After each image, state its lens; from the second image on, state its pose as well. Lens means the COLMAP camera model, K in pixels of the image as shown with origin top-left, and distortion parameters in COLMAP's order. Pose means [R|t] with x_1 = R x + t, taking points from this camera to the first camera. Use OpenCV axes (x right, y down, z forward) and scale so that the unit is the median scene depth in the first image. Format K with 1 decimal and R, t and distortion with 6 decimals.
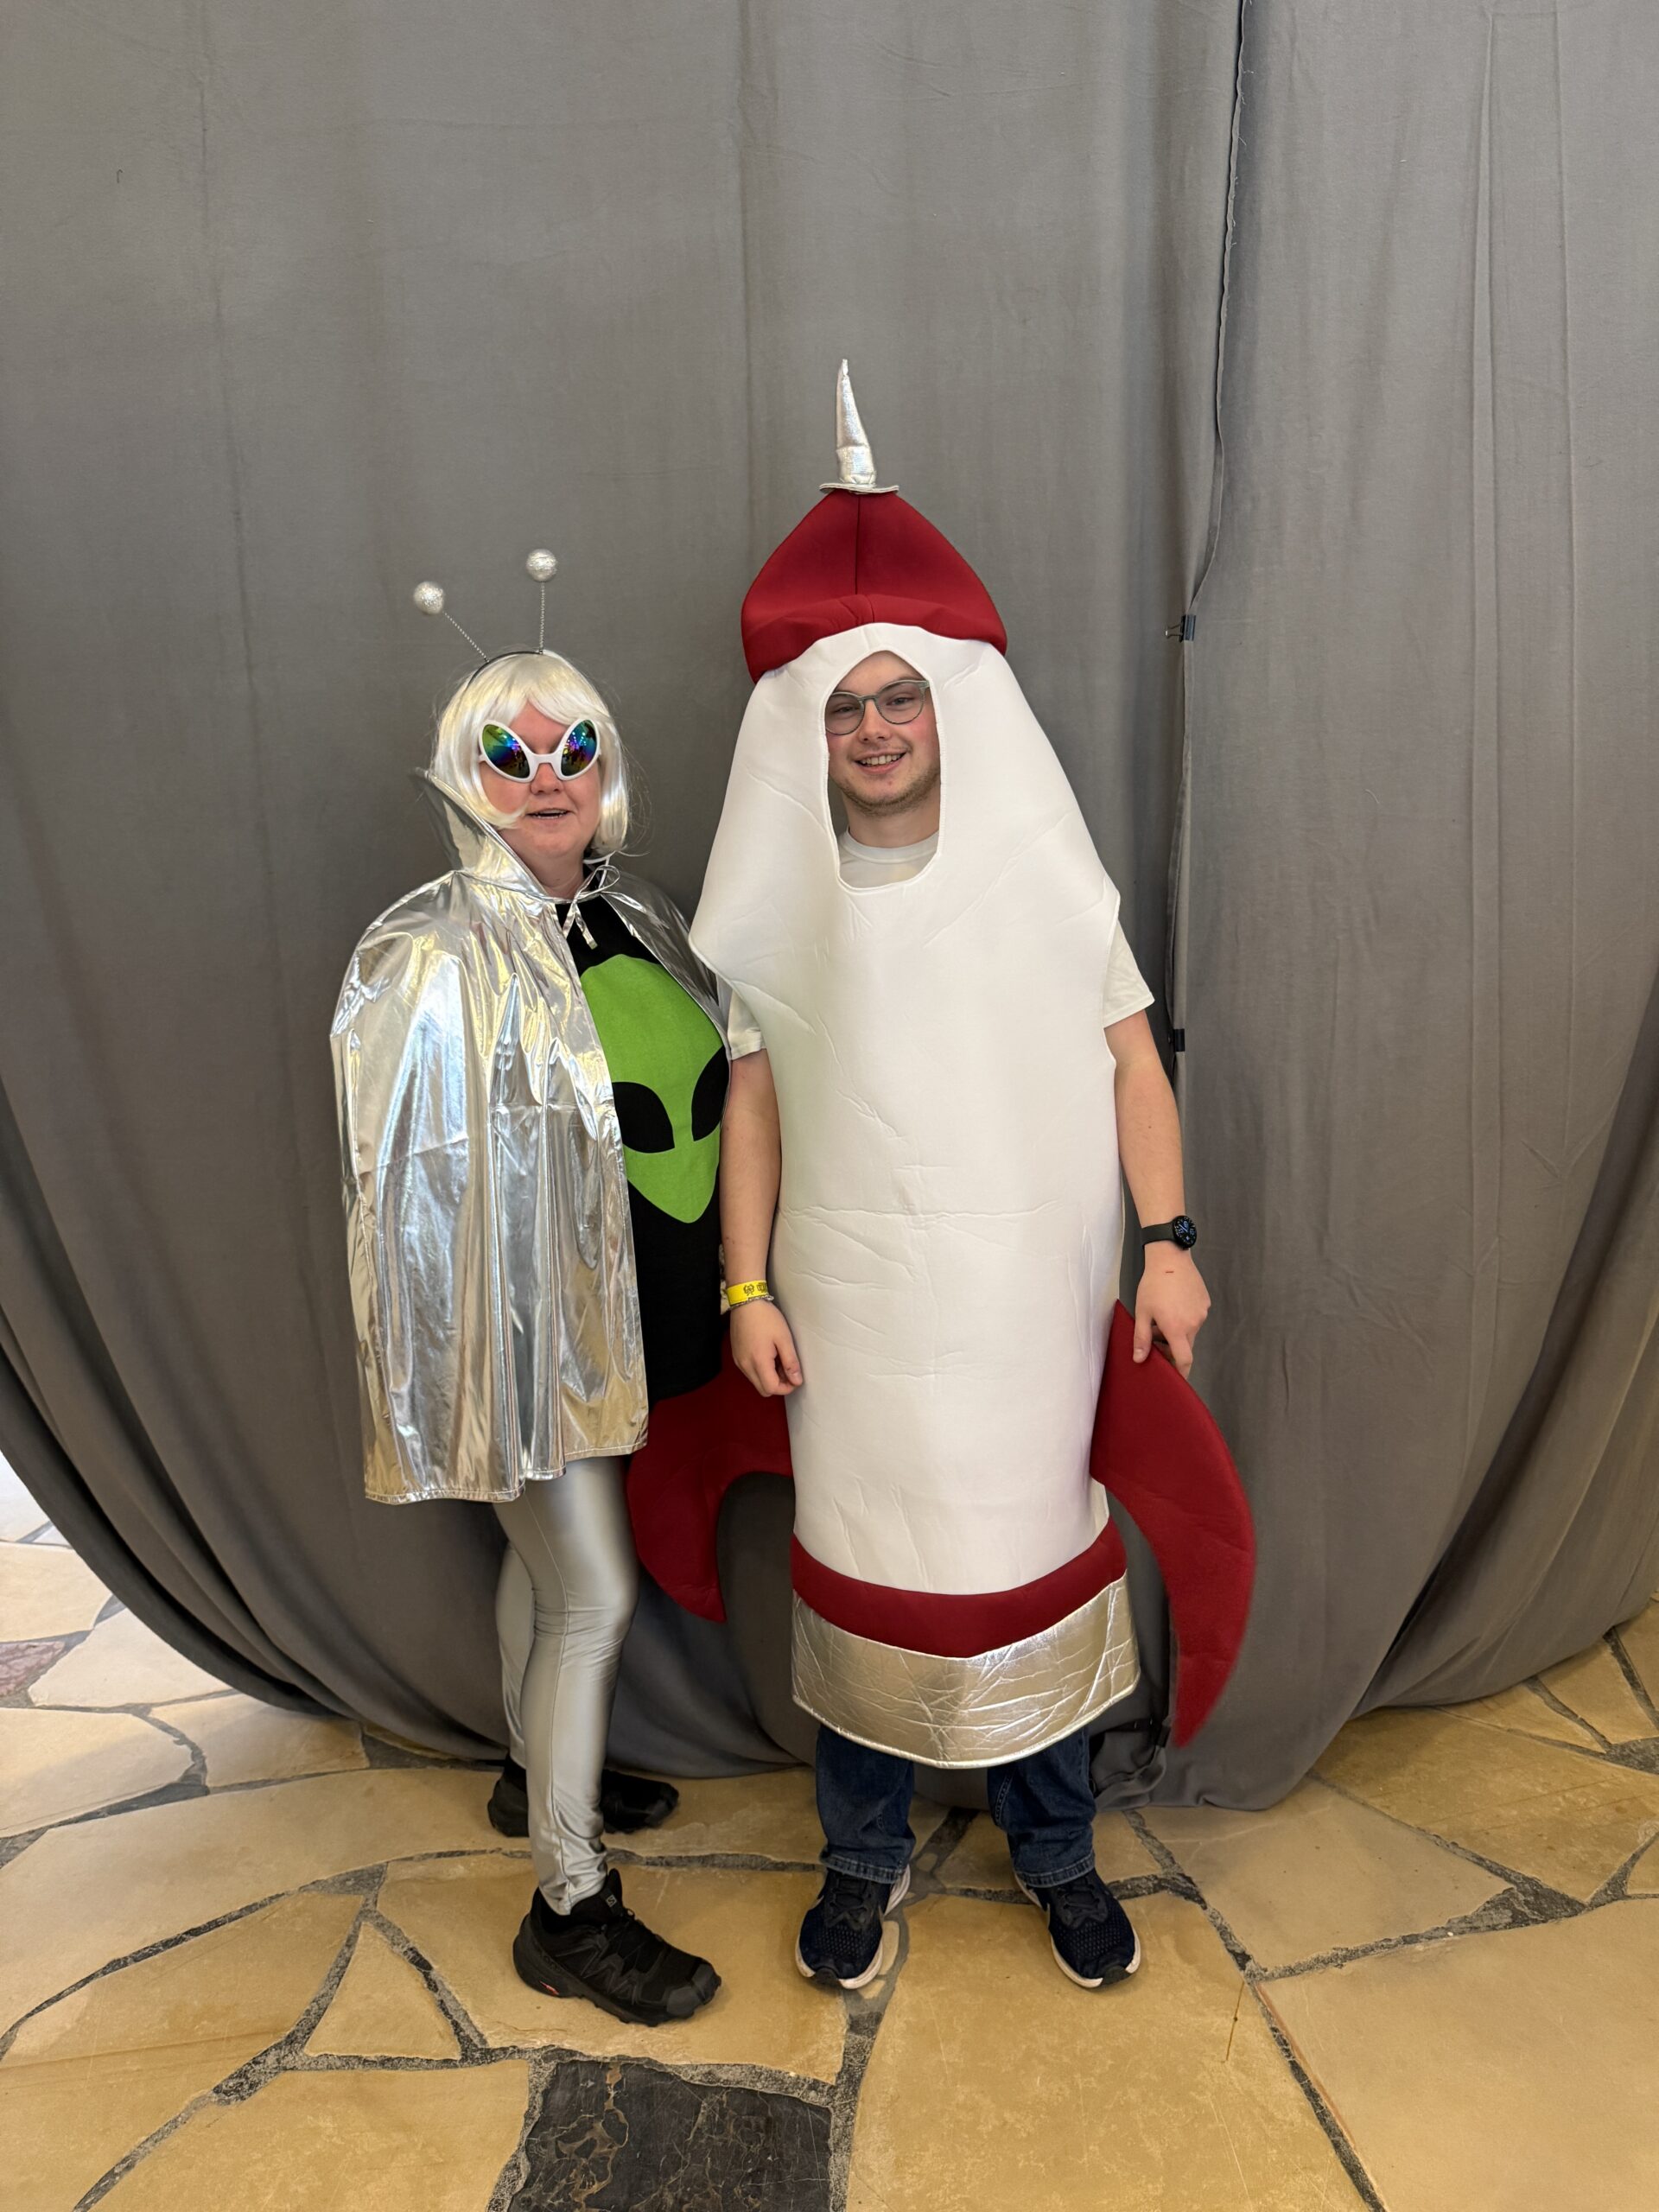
lens RADIAL K [[1571.6, 0, 825.2], [0, 1571.6, 1082.8], [0, 0, 1]] dist [-0.001394, -0.003172]
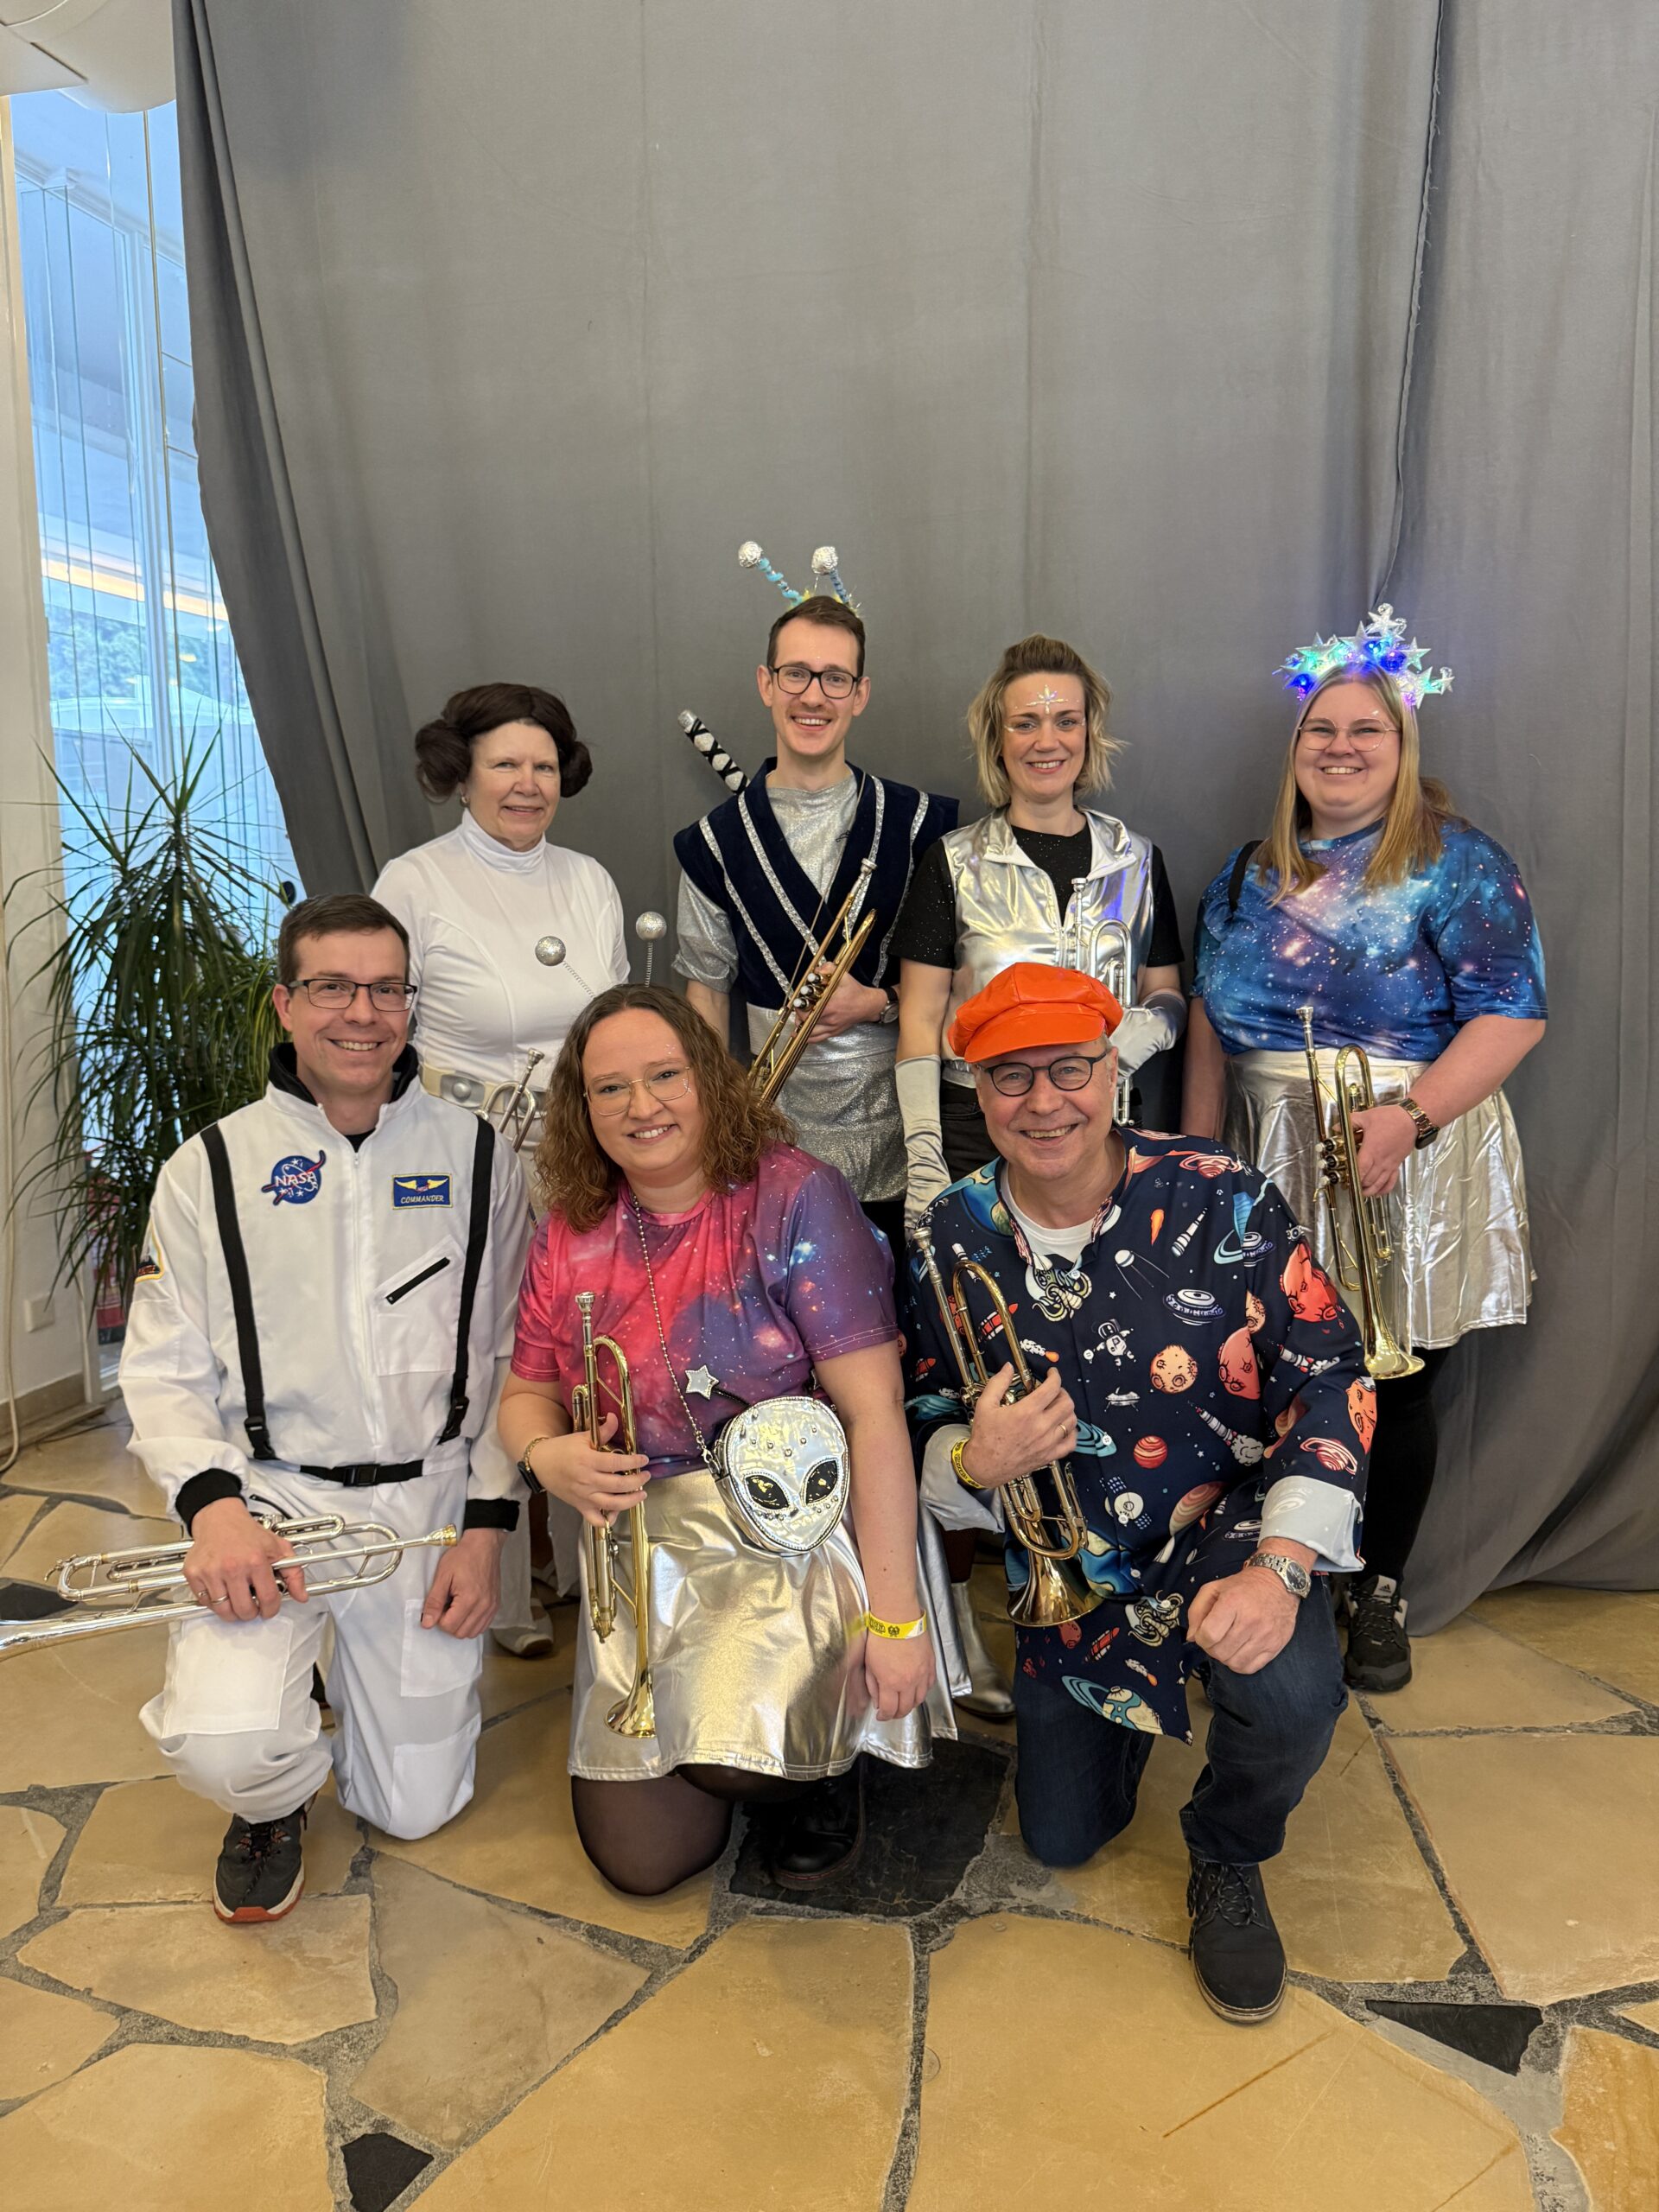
lens RADIAL K [[1571.6, 0, 827.4], [0, 1571.6, 1081.2], [0, 0, 1]] dist [-0.001394, -0.003172]
pose [[0.969456, 0.043386, -0.241399, 0.129340], [-0.052745, 0.998081, -0.032439, 0.132284], [0.239529, 0.044181, 0.969884, -0.281223]]
